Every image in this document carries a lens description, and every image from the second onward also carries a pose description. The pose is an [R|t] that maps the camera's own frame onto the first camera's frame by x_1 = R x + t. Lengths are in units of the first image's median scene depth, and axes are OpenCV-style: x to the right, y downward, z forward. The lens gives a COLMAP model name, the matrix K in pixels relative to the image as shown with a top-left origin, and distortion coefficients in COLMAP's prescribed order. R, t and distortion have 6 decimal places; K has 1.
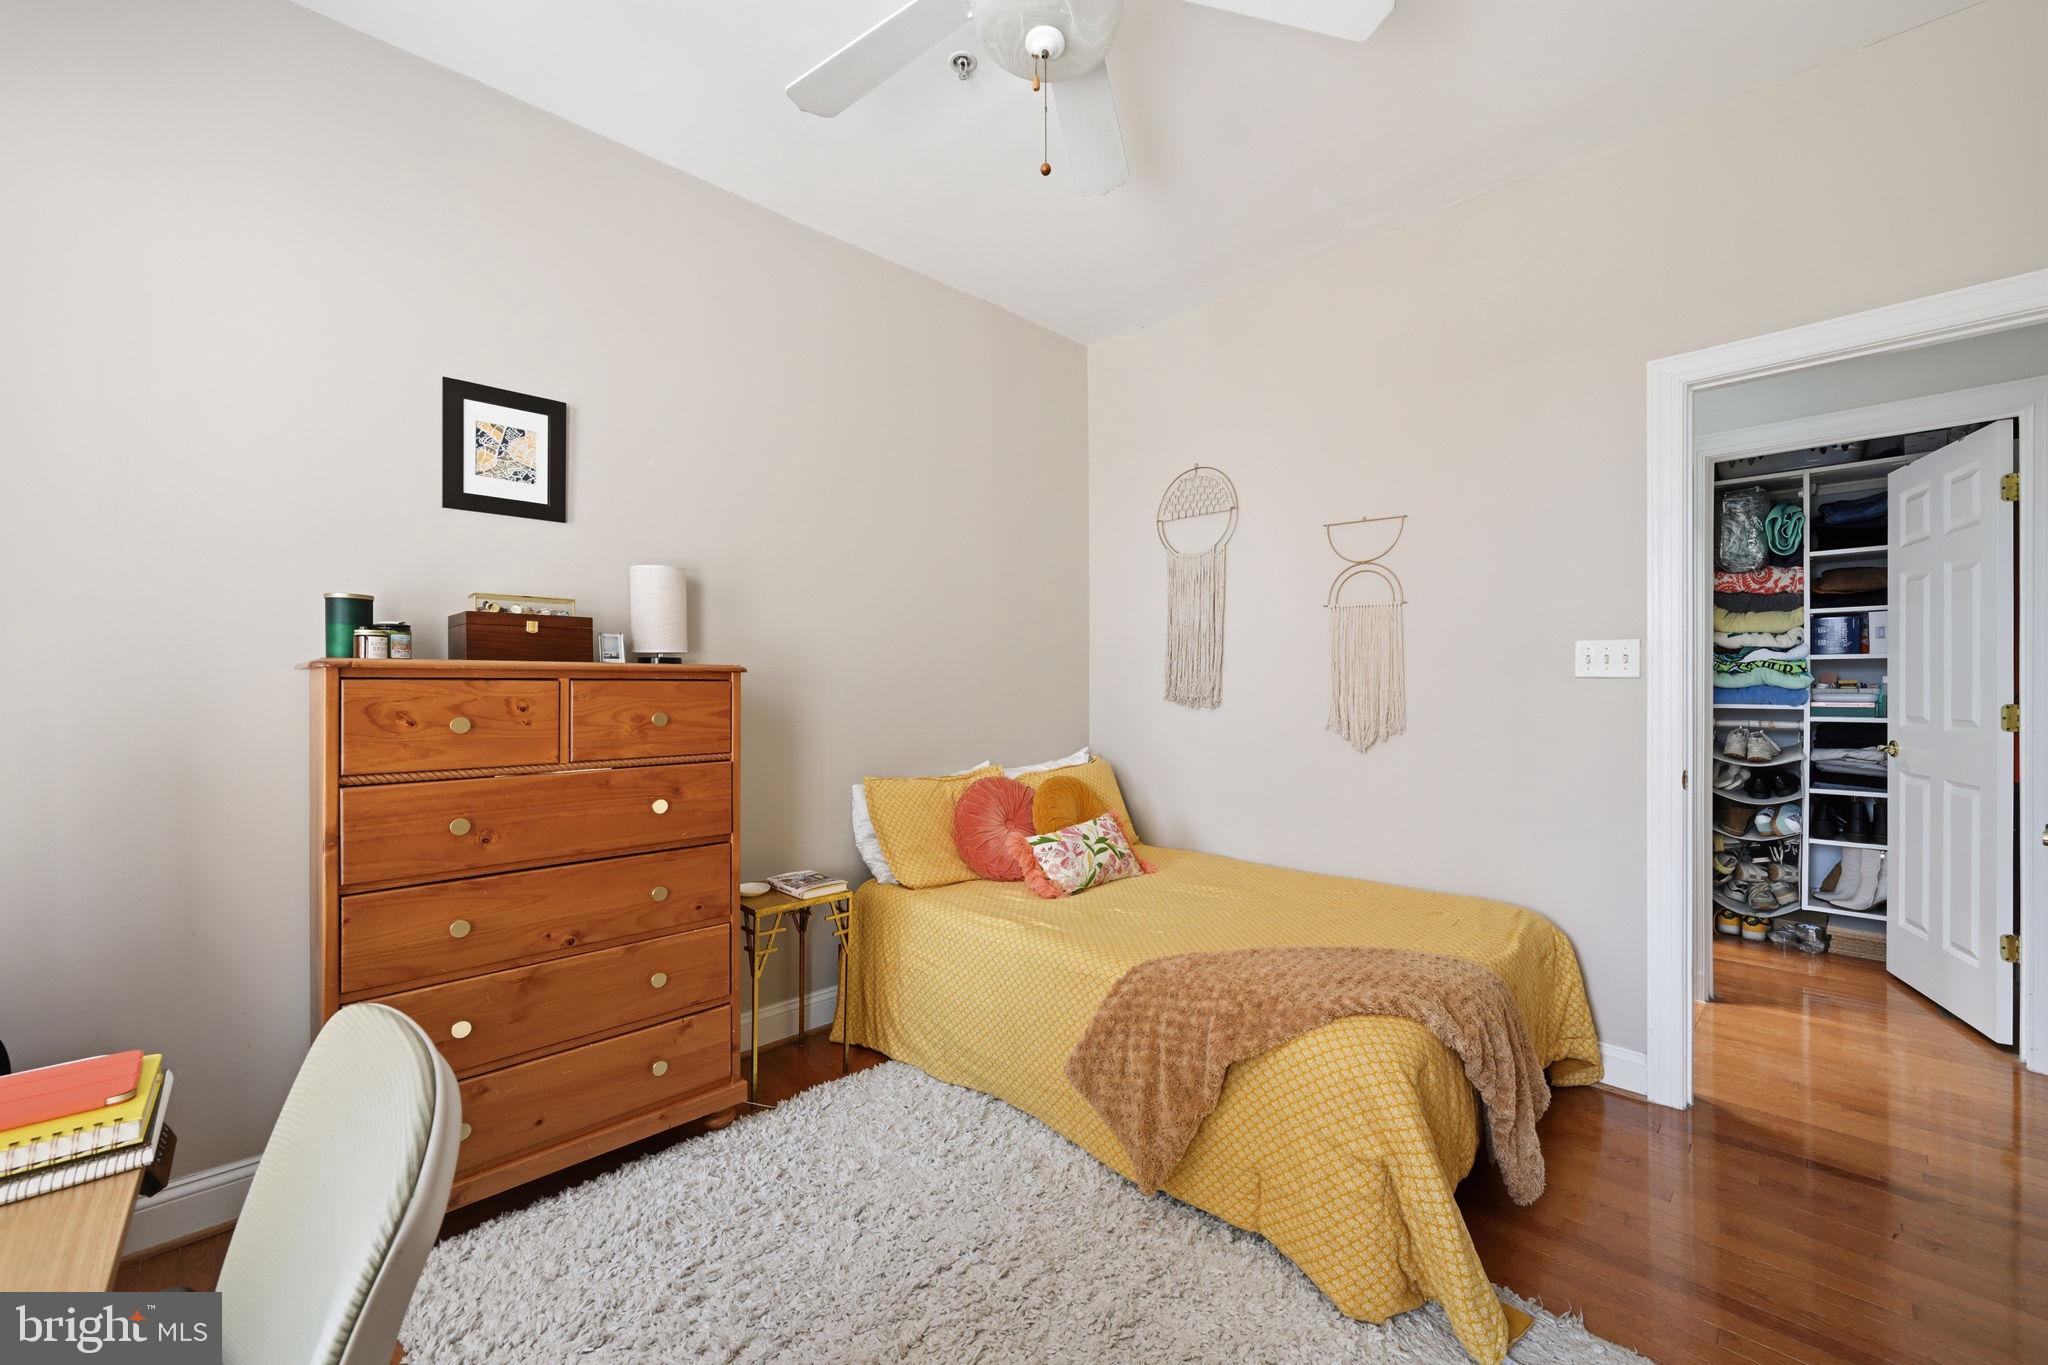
lens RADIAL K [[807.8, 0, 1022.3], [0, 807.8, 680.2], [0, 0, 1]] dist [-0.001957, 0.001061]
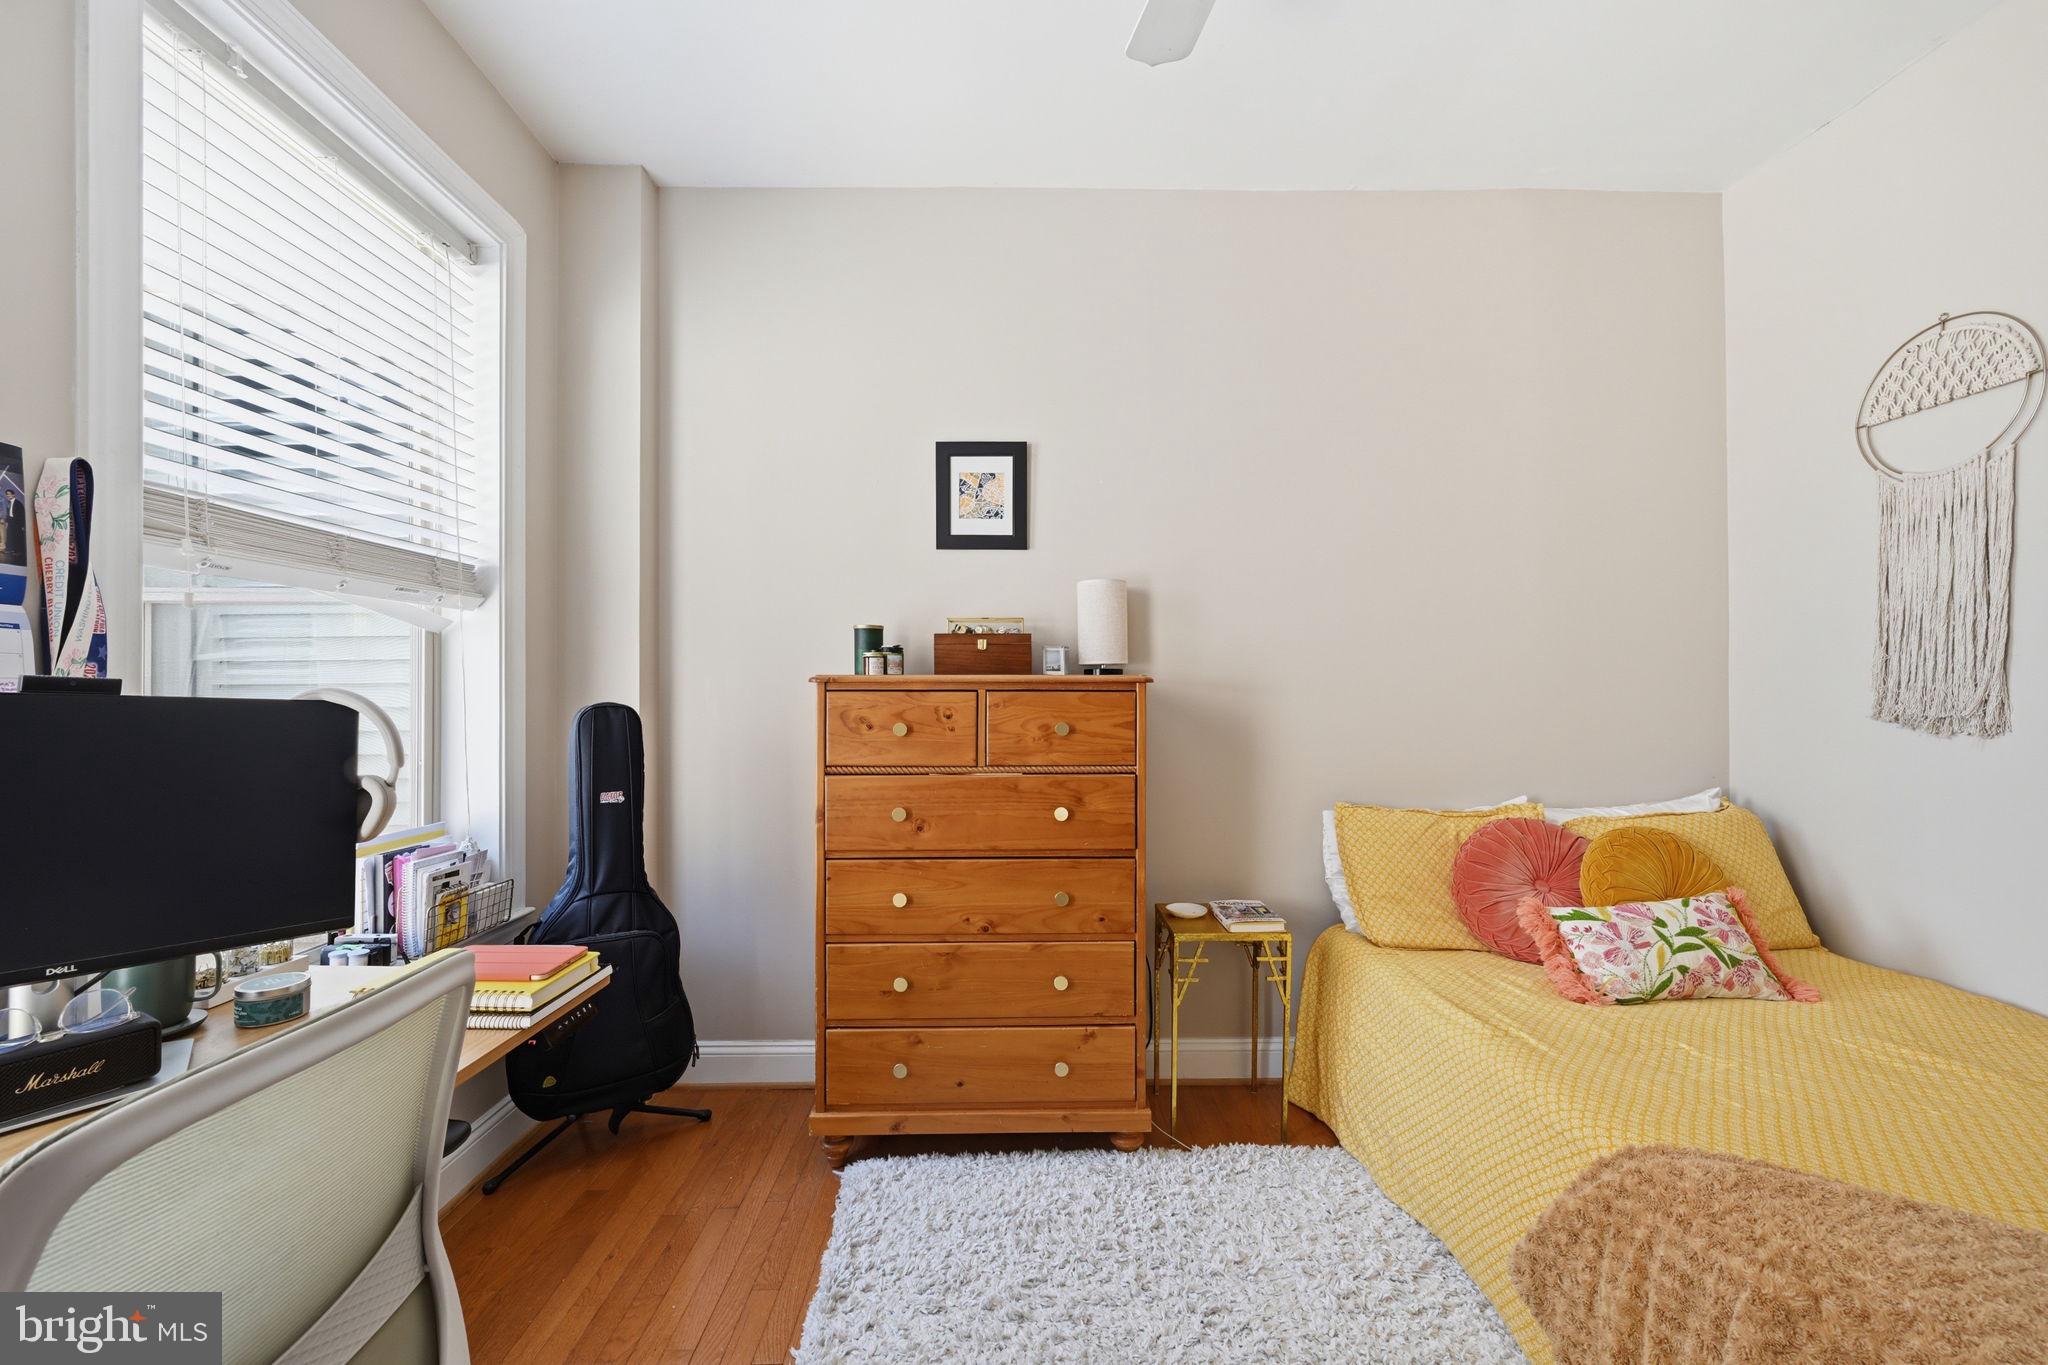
lens RADIAL K [[807.8, 0, 1017.0], [0, 807.8, 686.3], [0, 0, 1]] dist [-0.001957, 0.001061]
pose [[0.729482, -0.007739, -0.683956, 0.200377], [0.004695, 0.999969, -0.006308, 0.000141], [0.683984, 0.001390, 0.729496, 0.197929]]
